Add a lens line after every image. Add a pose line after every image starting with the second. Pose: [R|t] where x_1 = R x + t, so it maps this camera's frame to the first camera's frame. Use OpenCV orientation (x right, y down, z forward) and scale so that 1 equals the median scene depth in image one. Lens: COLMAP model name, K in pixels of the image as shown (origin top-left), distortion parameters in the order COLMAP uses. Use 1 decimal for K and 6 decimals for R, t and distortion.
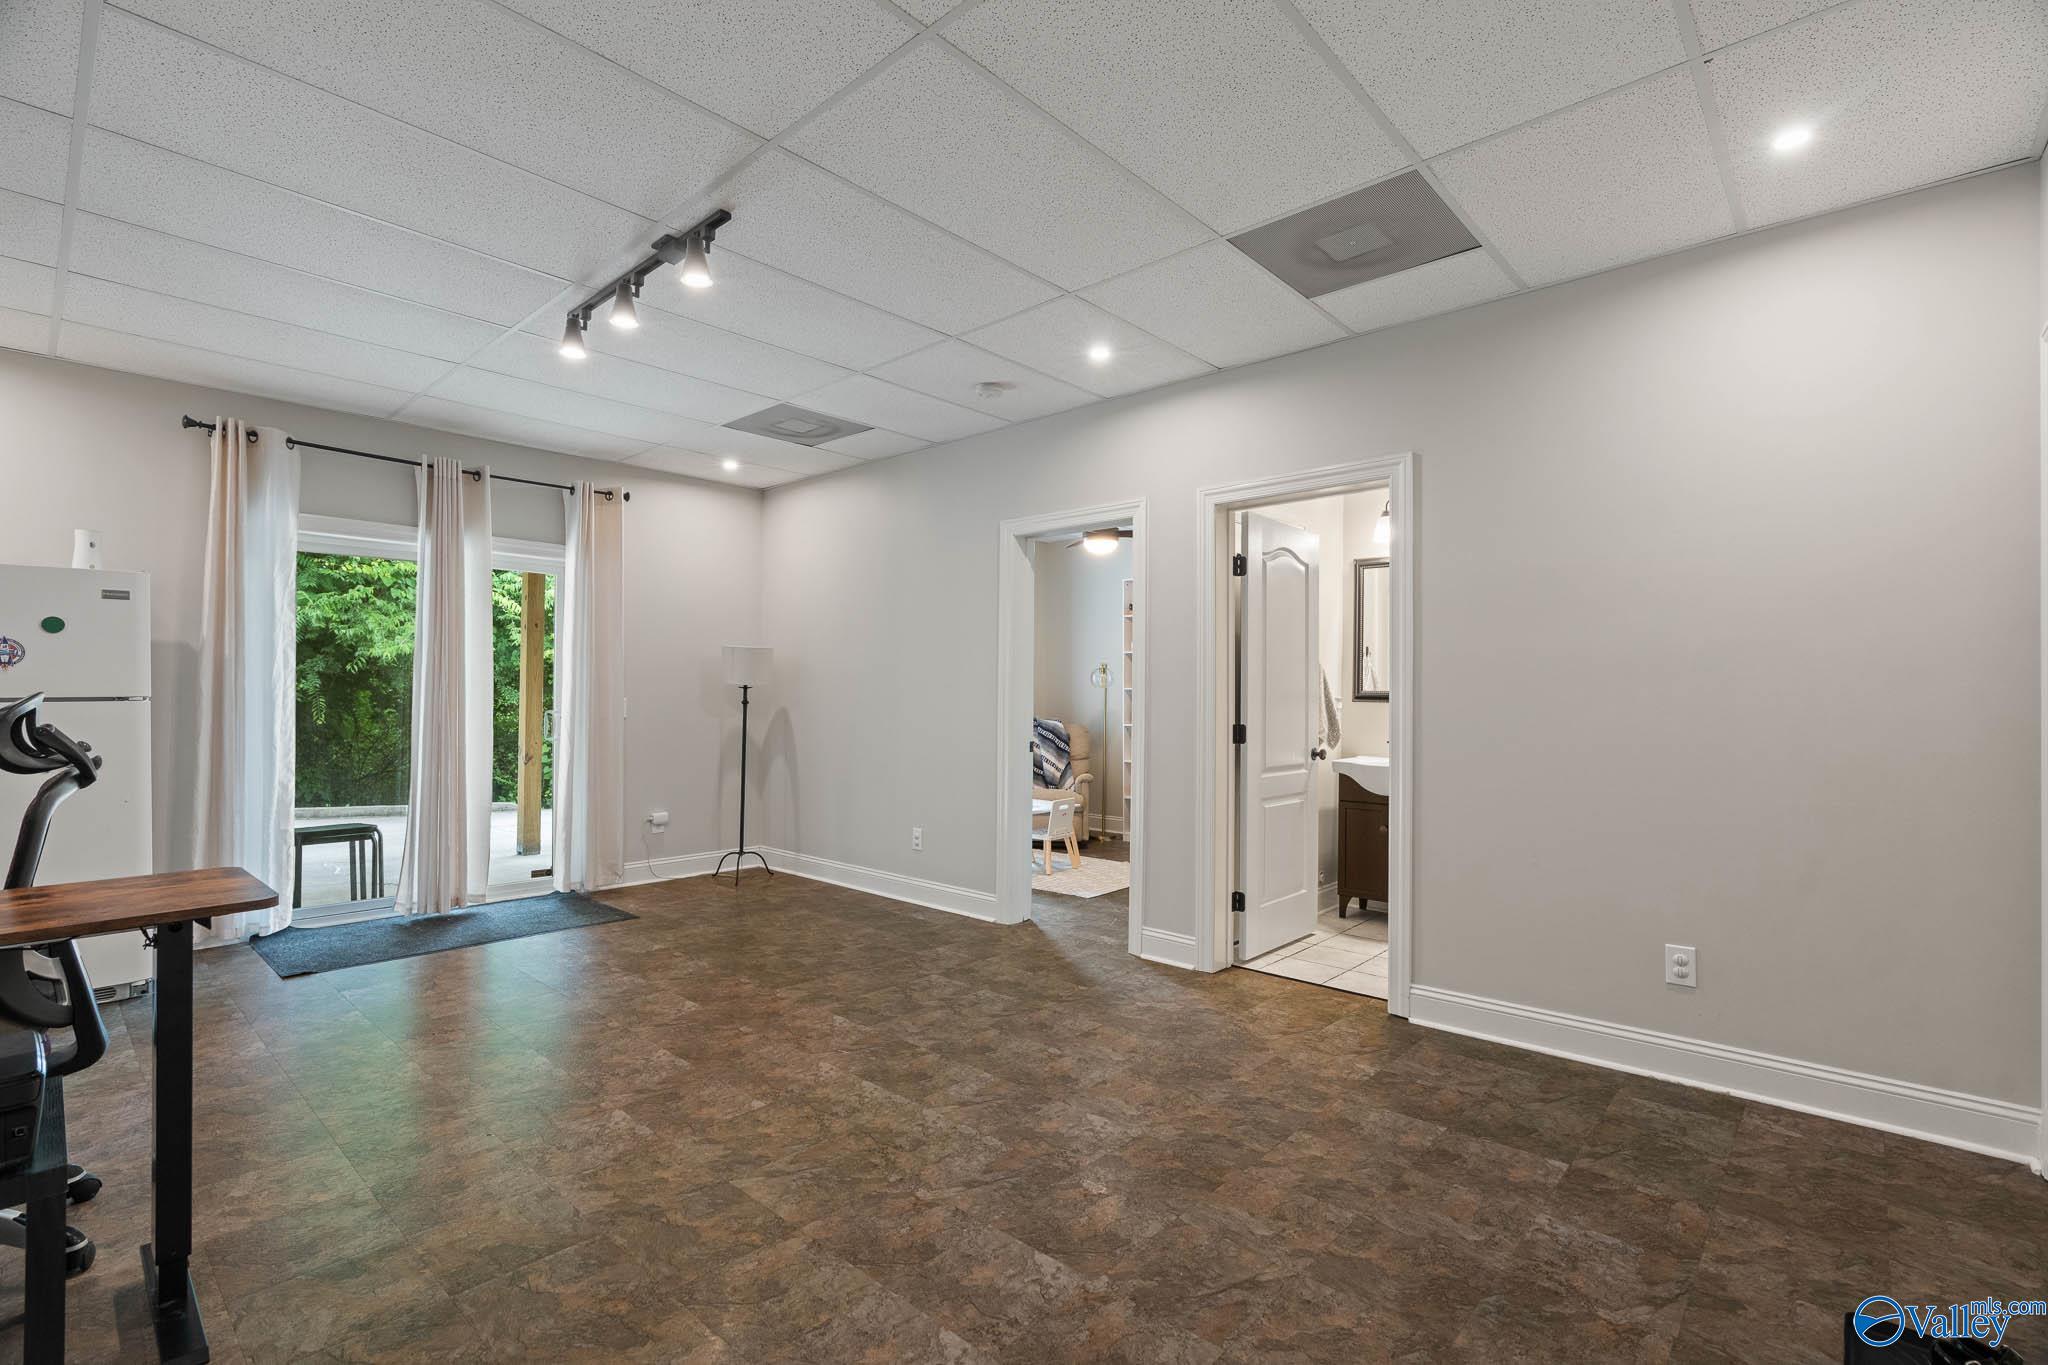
lens RADIAL K [[930.1, 0, 1023.9], [0, 930.1, 678.7], [0, 0, 1]] dist [-0.002425, 0.000240]
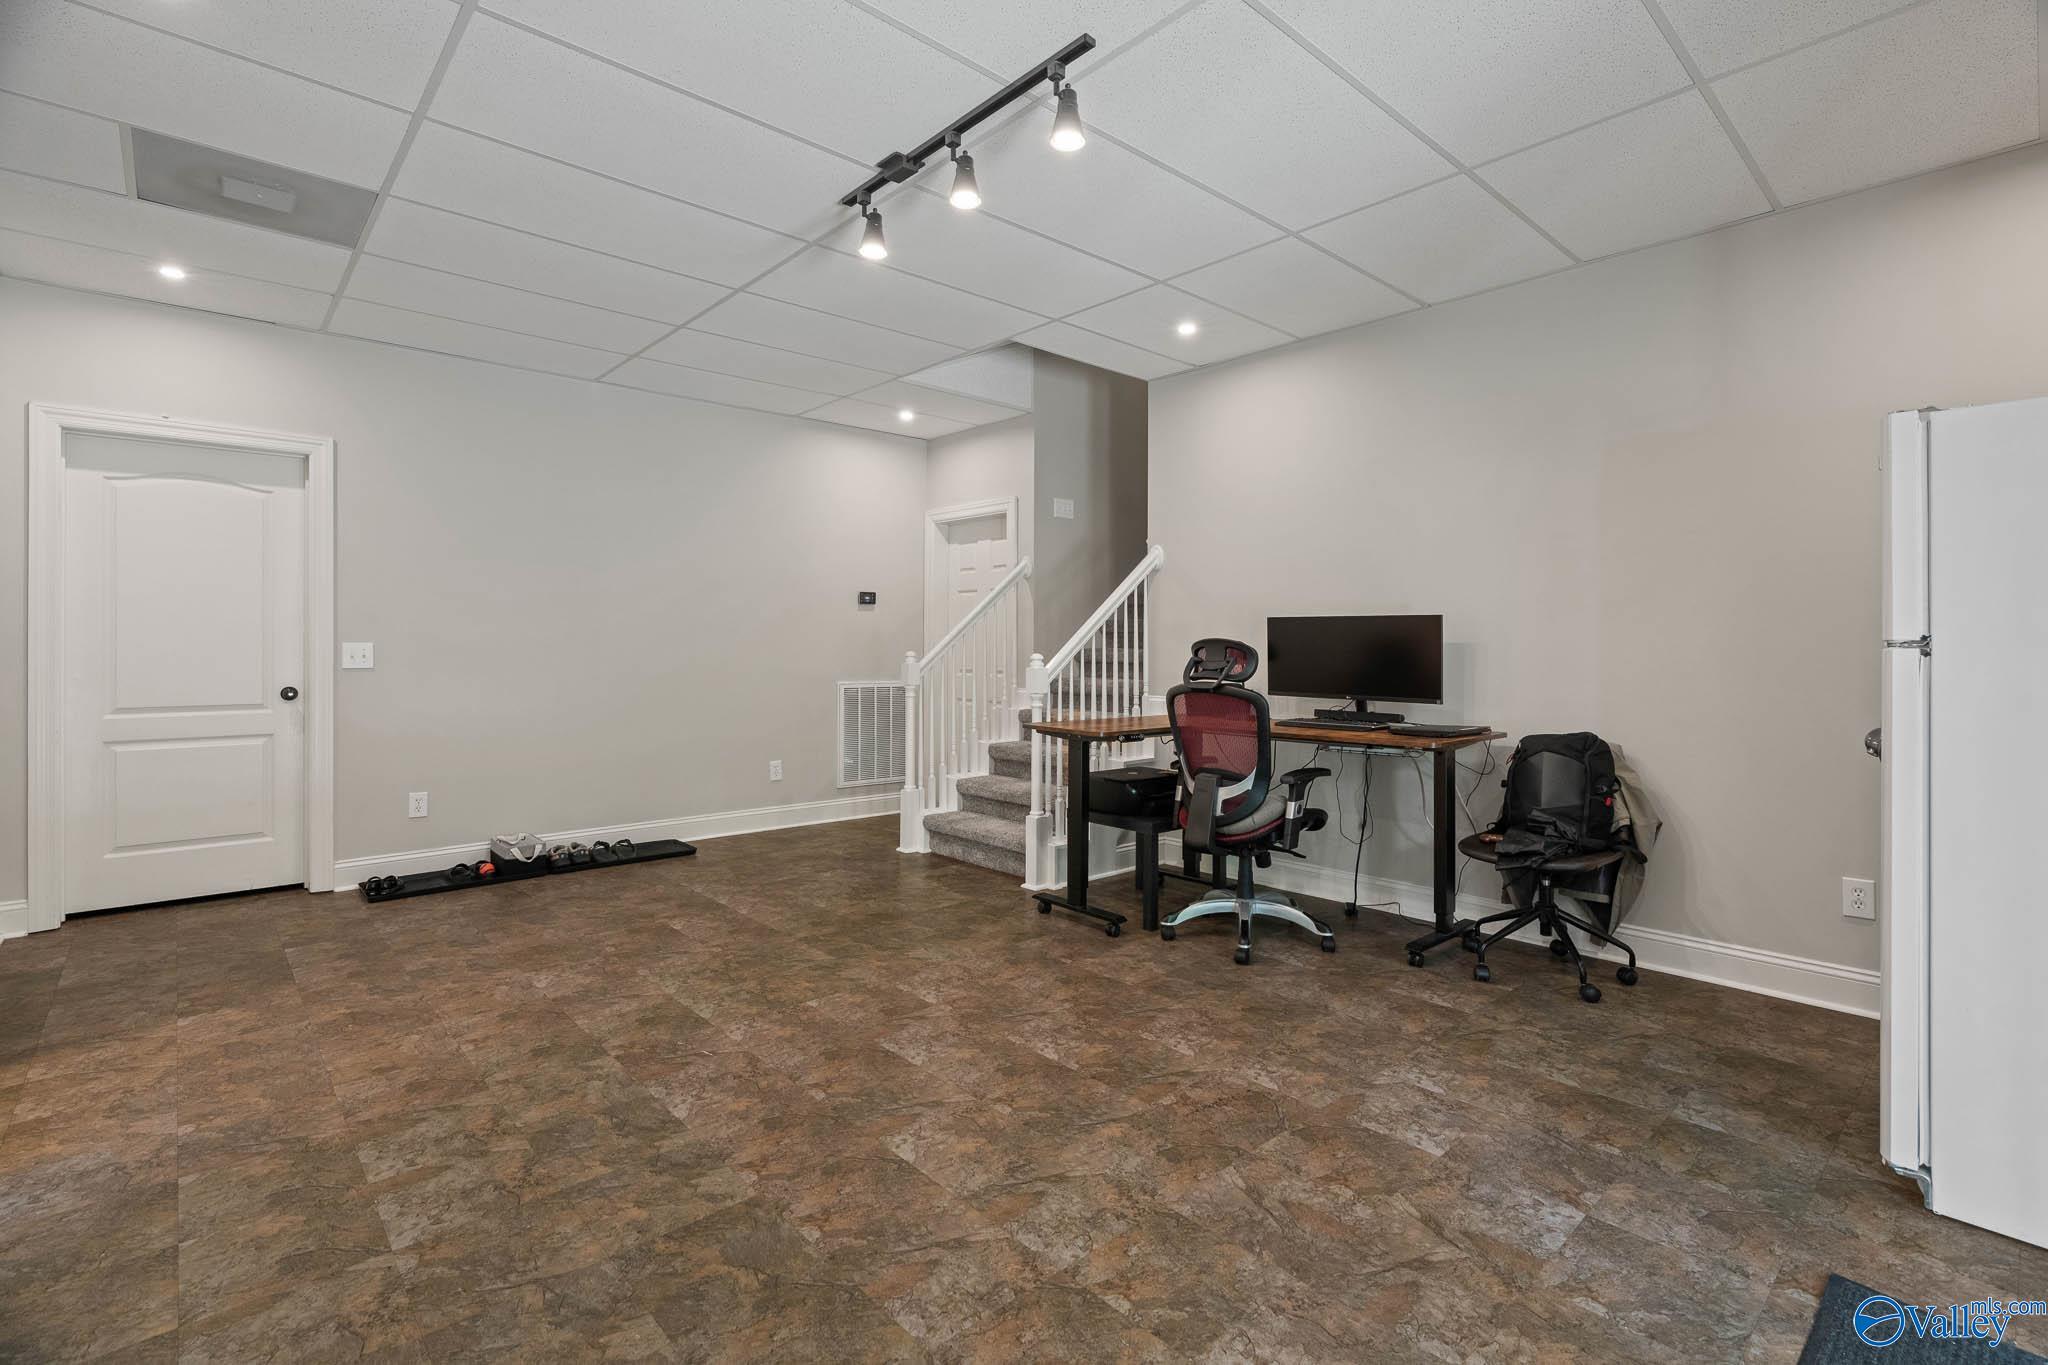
lens RADIAL K [[934.1, 0, 1029.0], [0, 934.1, 645.3], [0, 0, 1]] dist [-0.007296, 0.000678]
pose [[-0.995301, -0.006908, 0.096579, -0.560071], [-0.009033, 0.999726, -0.021582, 0.045424], [-0.096404, -0.022353, -0.995091, 1.807770]]
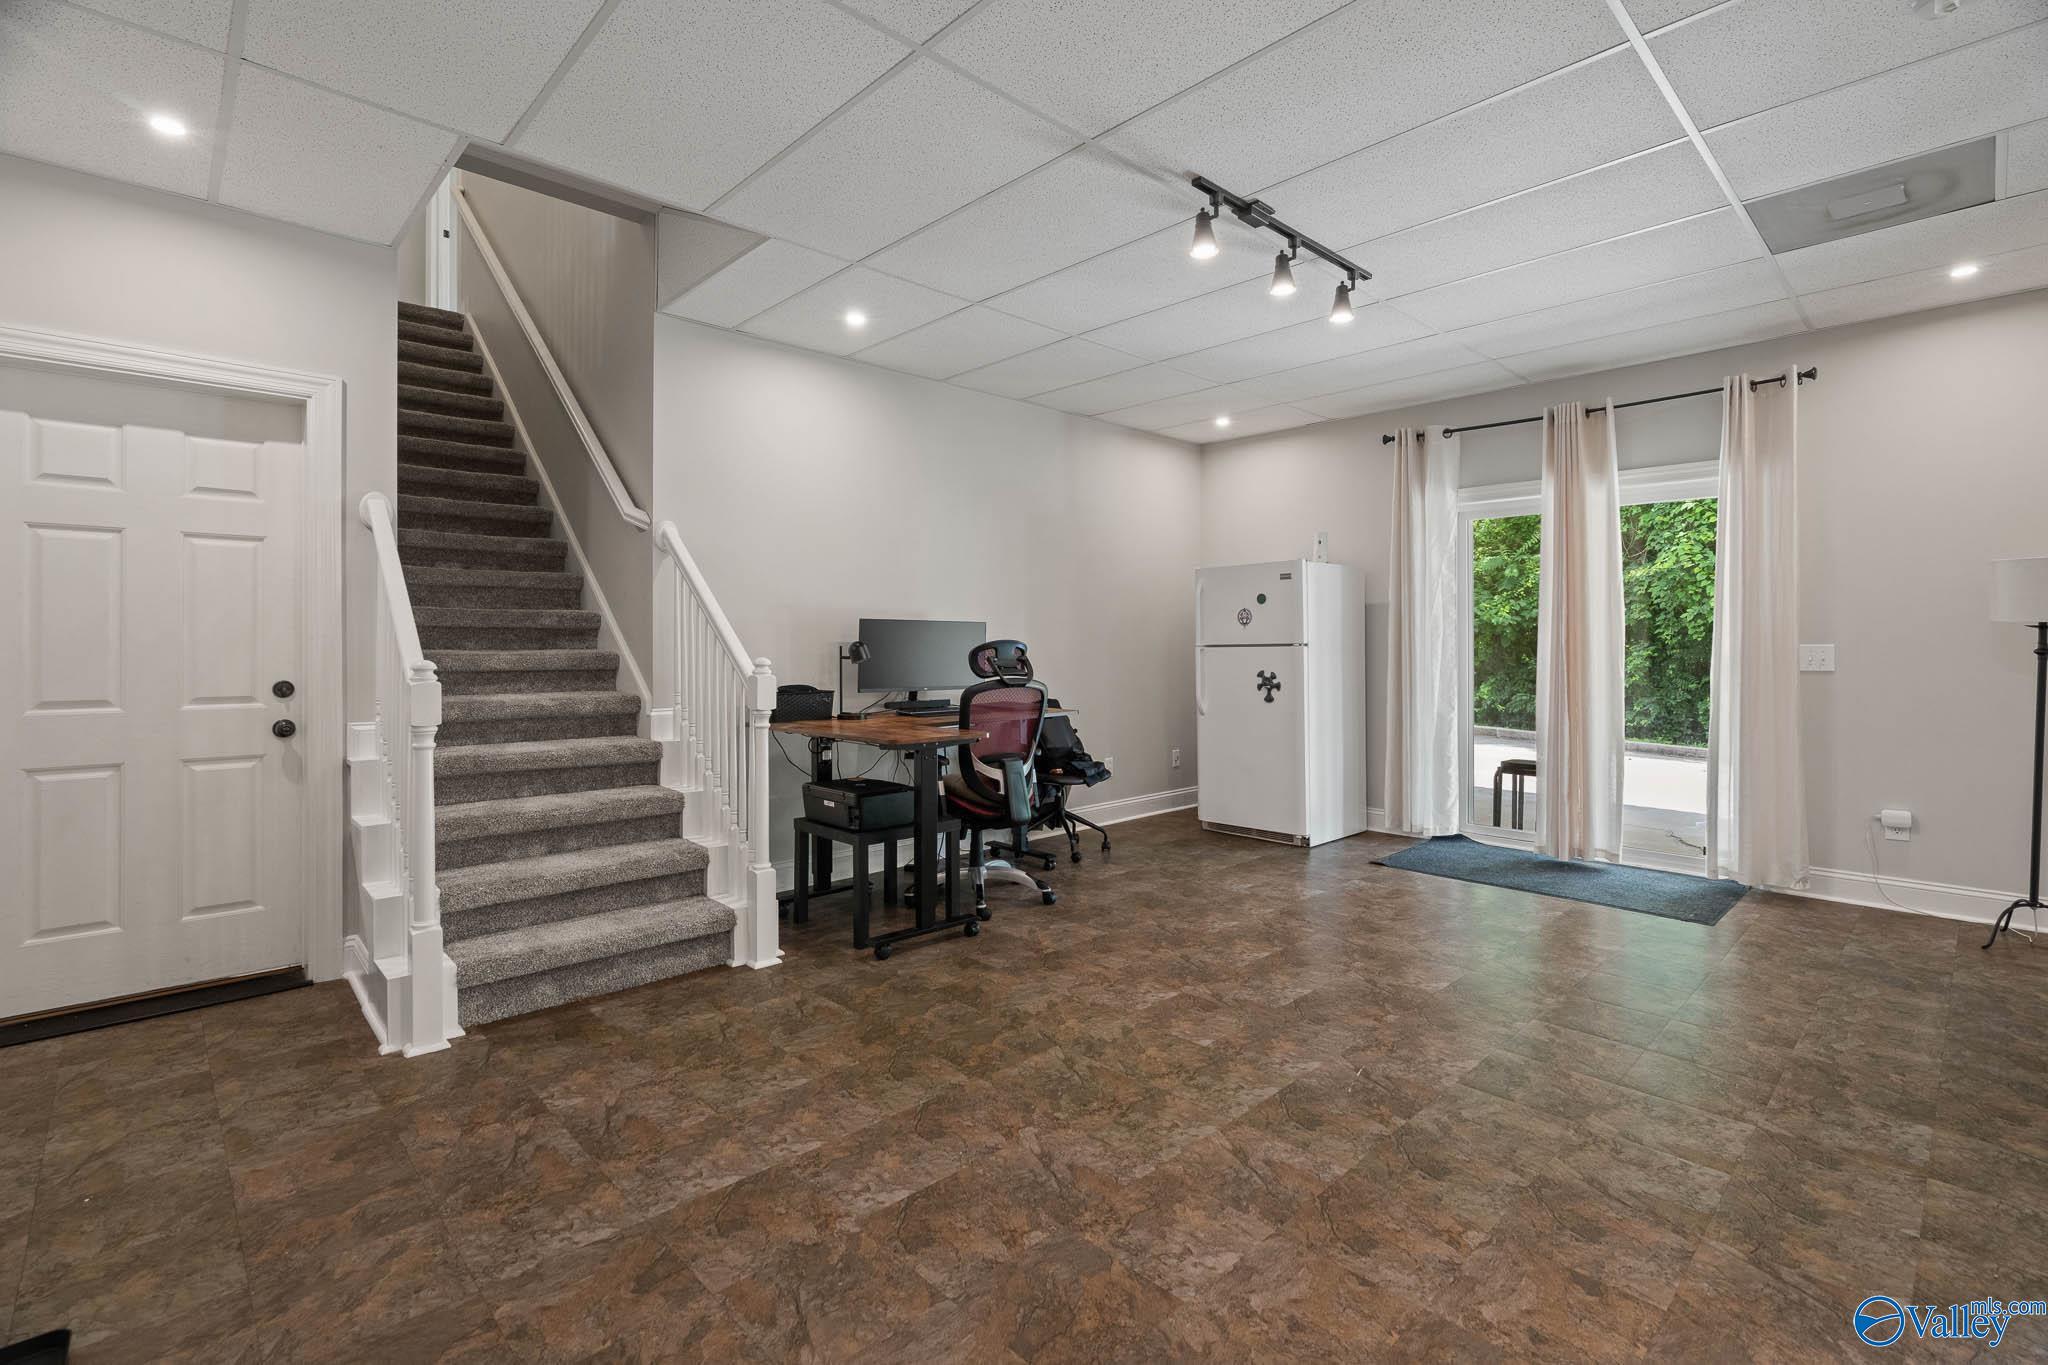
lens RADIAL K [[934.1, 0, 1029.0], [0, 934.1, 645.3], [0, 0, 1]] dist [-0.007296, 0.000678]
pose [[-0.071158, -0.002961, -0.997461, 0.640449], [0.018801, 0.999814, -0.004309, 0.022977], [0.997288, -0.019060, -0.071089, 0.768431]]
